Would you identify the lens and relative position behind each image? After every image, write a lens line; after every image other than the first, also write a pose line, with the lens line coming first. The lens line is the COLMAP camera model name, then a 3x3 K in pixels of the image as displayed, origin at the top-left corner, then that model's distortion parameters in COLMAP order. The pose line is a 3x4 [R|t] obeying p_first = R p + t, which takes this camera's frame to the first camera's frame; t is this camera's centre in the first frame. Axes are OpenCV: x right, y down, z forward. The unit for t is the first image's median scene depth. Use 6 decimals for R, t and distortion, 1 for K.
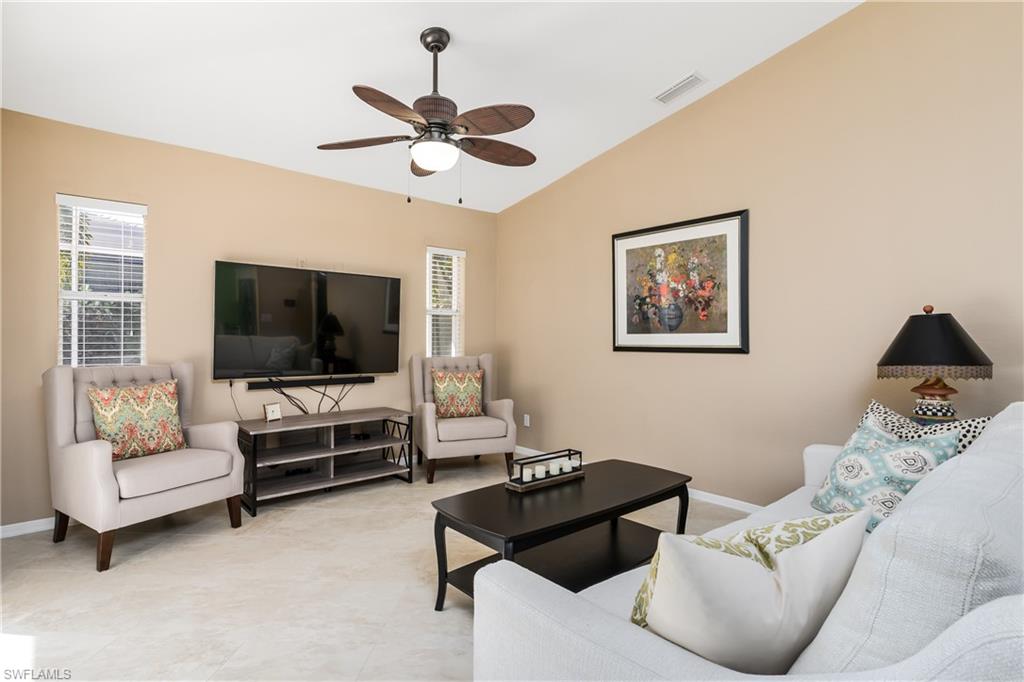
lens RADIAL K [[521.0, 0, 512.0], [0, 521.0, 341.0], [0, 0, 1]] dist [-0.000061, 0.000742]
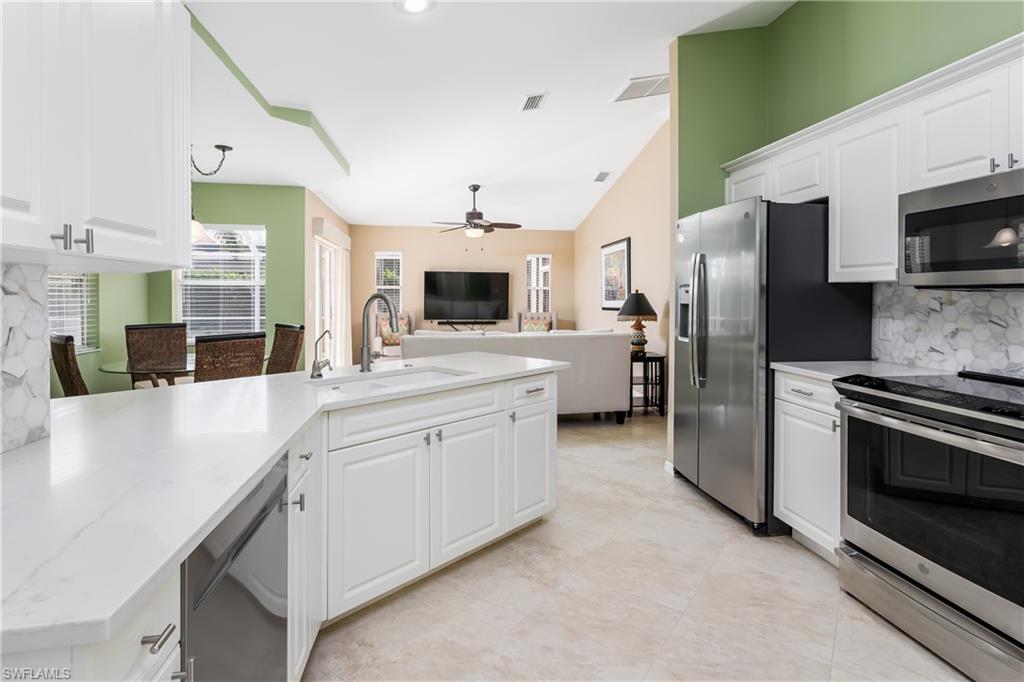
lens RADIAL K [[487.7, 0, 510.6], [0, 487.7, 306.0], [0, 0, 1]] dist [-0.000359, 0.000271]
pose [[0.853358, 0.005406, -0.521297, 0.949177], [-0.002747, 0.999979, 0.005874, -0.004135], [0.521318, -0.003581, 0.853355, -0.731503]]
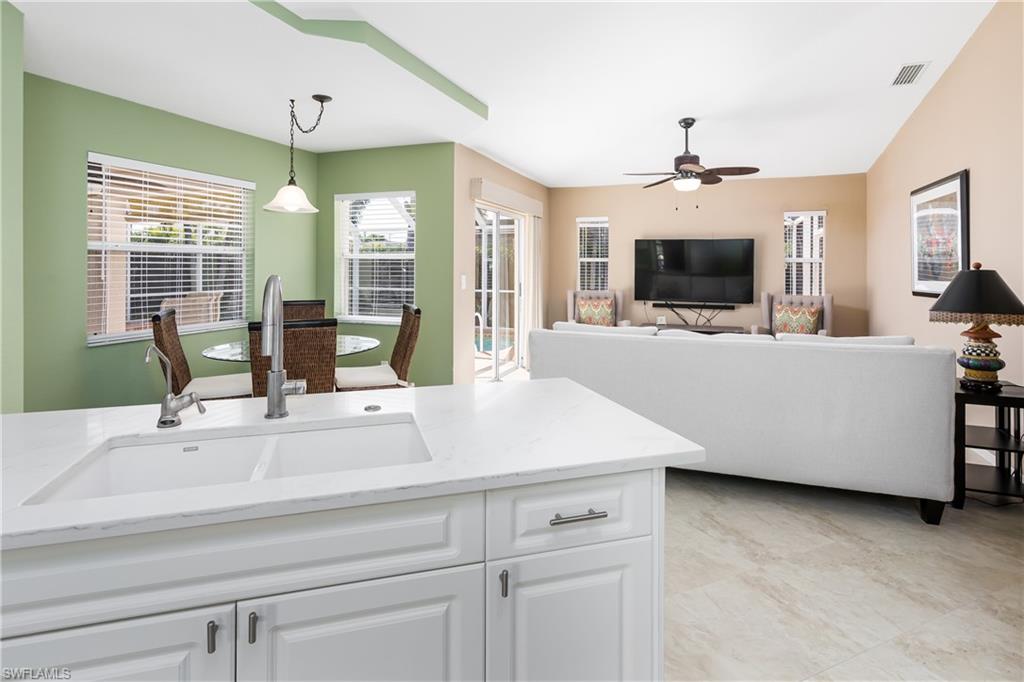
lens RADIAL K [[512.8, 0, 508.9], [0, 512.8, 264.5], [0, 0, 1]] dist [-0.000895, -0.000069]
pose [[0.481580, -0.009348, -0.876352, 0.865118], [-0.013127, 0.999754, -0.017878, -0.018774], [0.876304, 0.020113, 0.481339, -0.334155]]
